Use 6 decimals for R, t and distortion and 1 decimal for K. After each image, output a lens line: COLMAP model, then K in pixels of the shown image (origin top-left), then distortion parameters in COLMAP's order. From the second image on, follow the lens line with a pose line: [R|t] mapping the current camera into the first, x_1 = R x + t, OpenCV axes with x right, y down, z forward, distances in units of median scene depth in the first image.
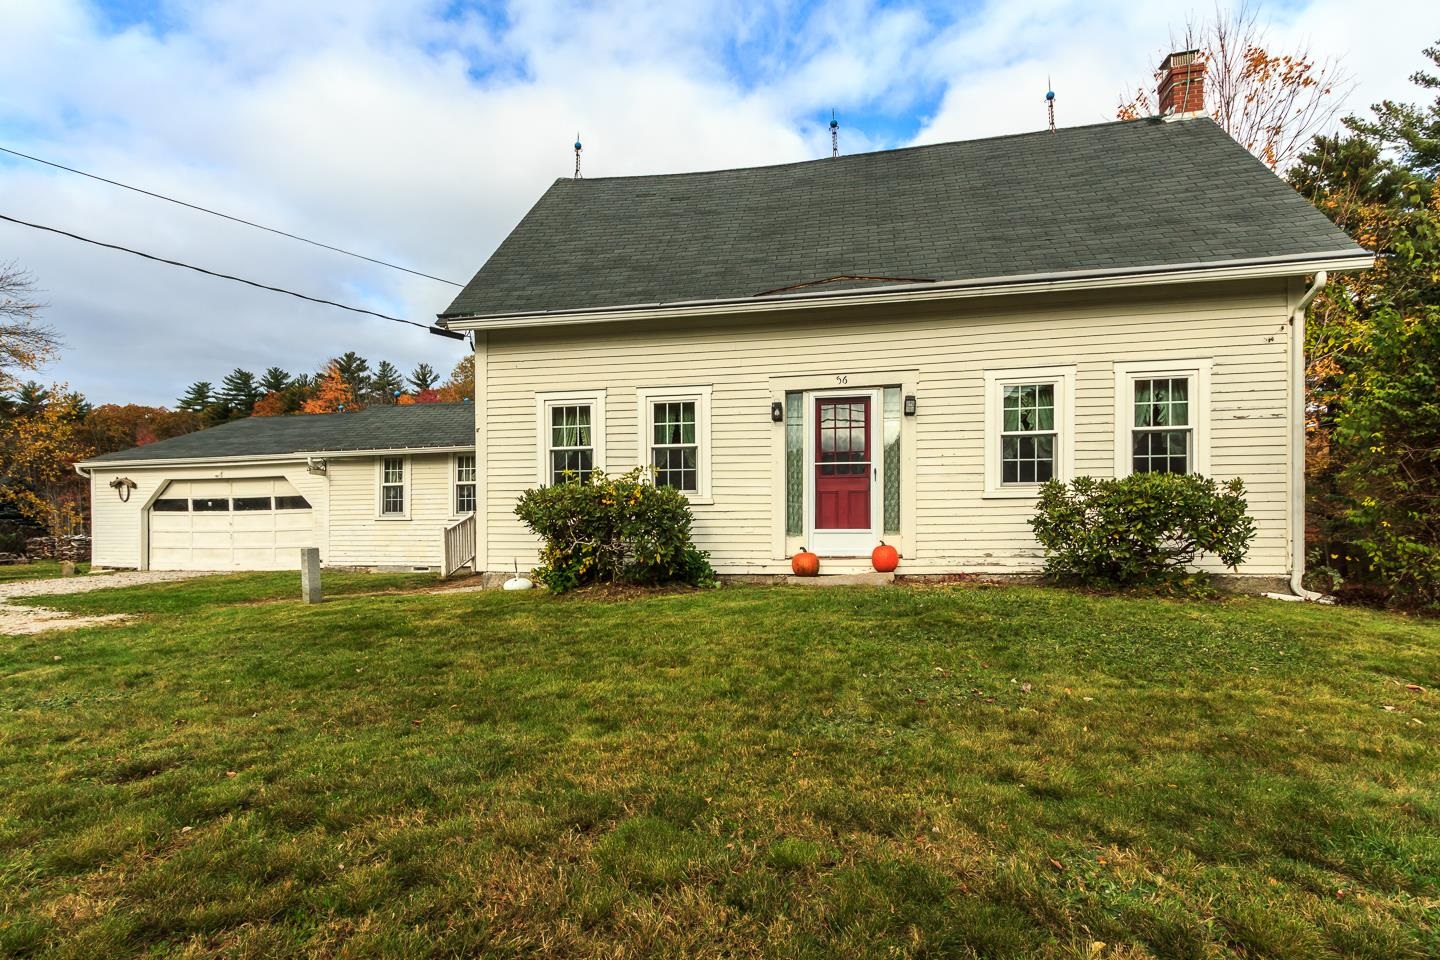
lens RADIAL K [[856.5, 0, 718.2], [0, 856.5, 491.3], [0, 0, 1]] dist [0.002095, -0.000351]
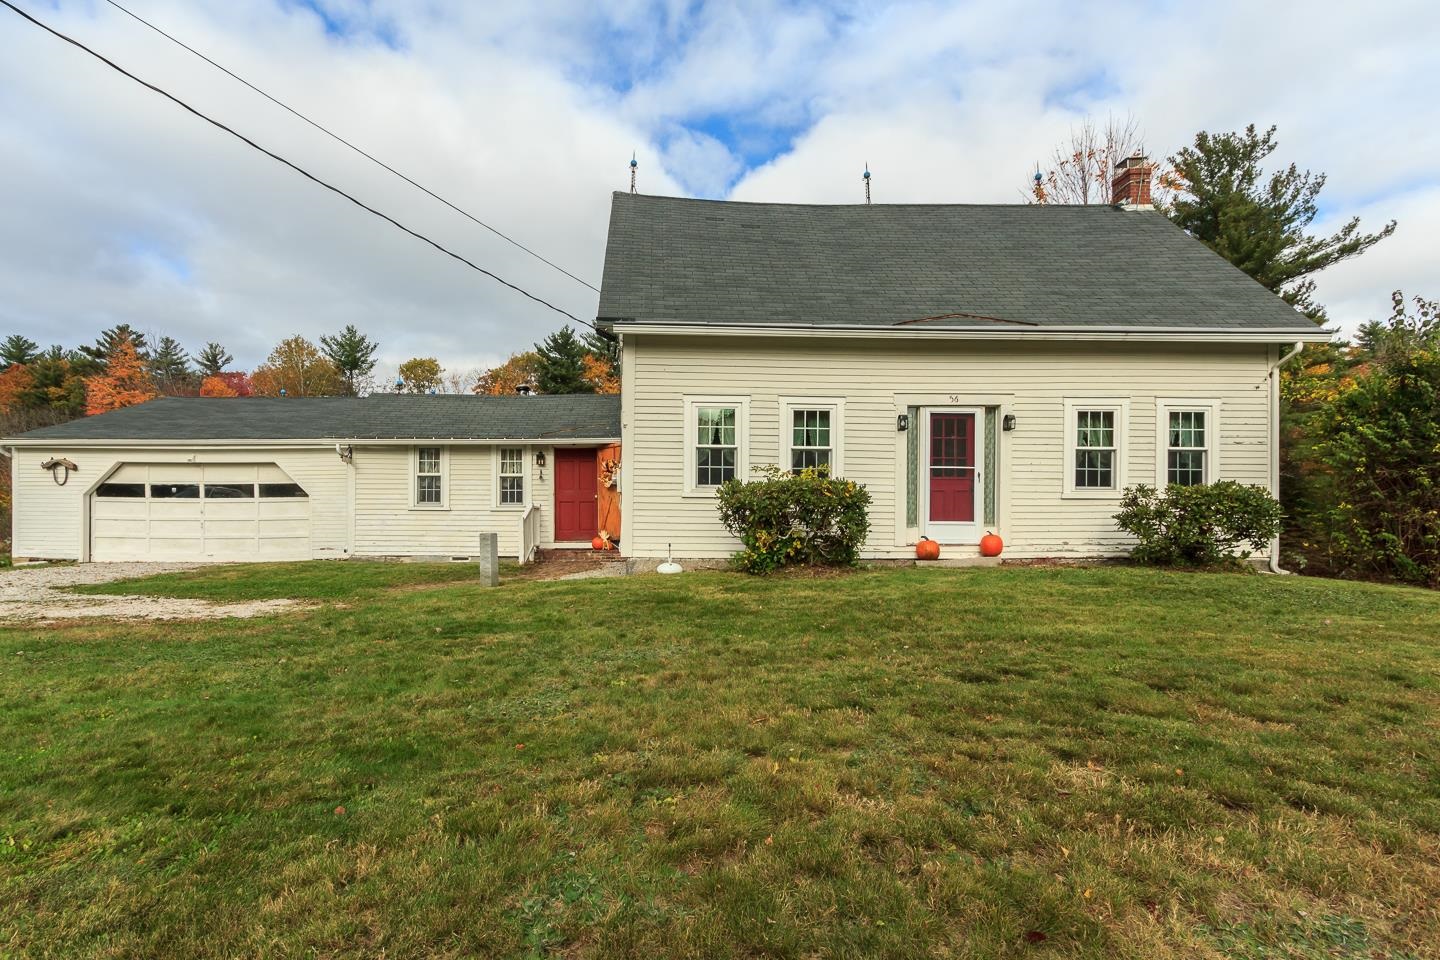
lens RADIAL K [[856.5, 0, 688.2], [0, 856.5, 488.4], [0, 0, 1]] dist [0.002095, -0.000351]
pose [[0.960868, 0.024372, 0.275931, -0.513028], [-0.022270, 0.999694, -0.010750, 0.017217], [-0.276109, 0.004185, 0.961117, -0.060208]]
